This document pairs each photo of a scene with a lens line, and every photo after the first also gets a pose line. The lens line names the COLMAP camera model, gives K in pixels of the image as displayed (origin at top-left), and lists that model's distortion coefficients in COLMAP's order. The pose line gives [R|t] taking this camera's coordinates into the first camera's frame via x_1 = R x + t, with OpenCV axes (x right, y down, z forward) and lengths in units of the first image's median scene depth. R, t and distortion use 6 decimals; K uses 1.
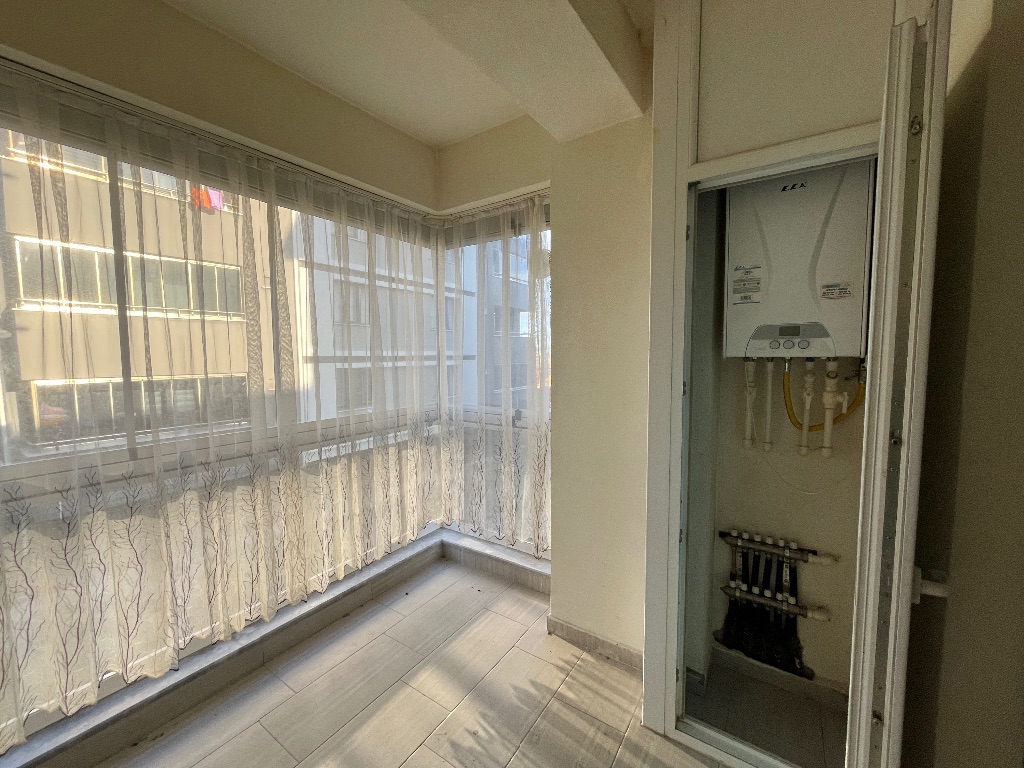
lens RADIAL K [[417.6, 0, 512.0], [0, 417.6, 384.0], [0, 0, 1]] dist [0.007965, -0.000363]
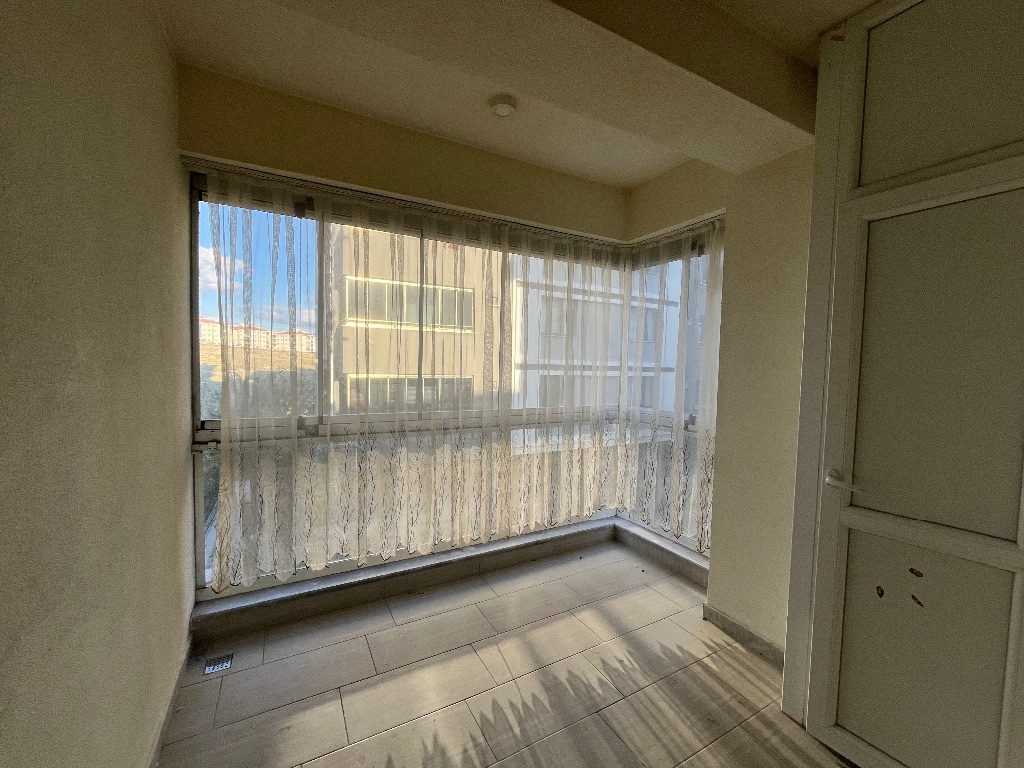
lens RADIAL K [[417.6, 0, 512.0], [0, 417.6, 384.0], [0, 0, 1]] dist [0.007965, -0.000363]
pose [[0.892216, 0.051821, -0.448626, 0.092041], [-0.063633, 0.997910, -0.011282, 0.026493], [0.447104, 0.038613, 0.893648, -0.200857]]
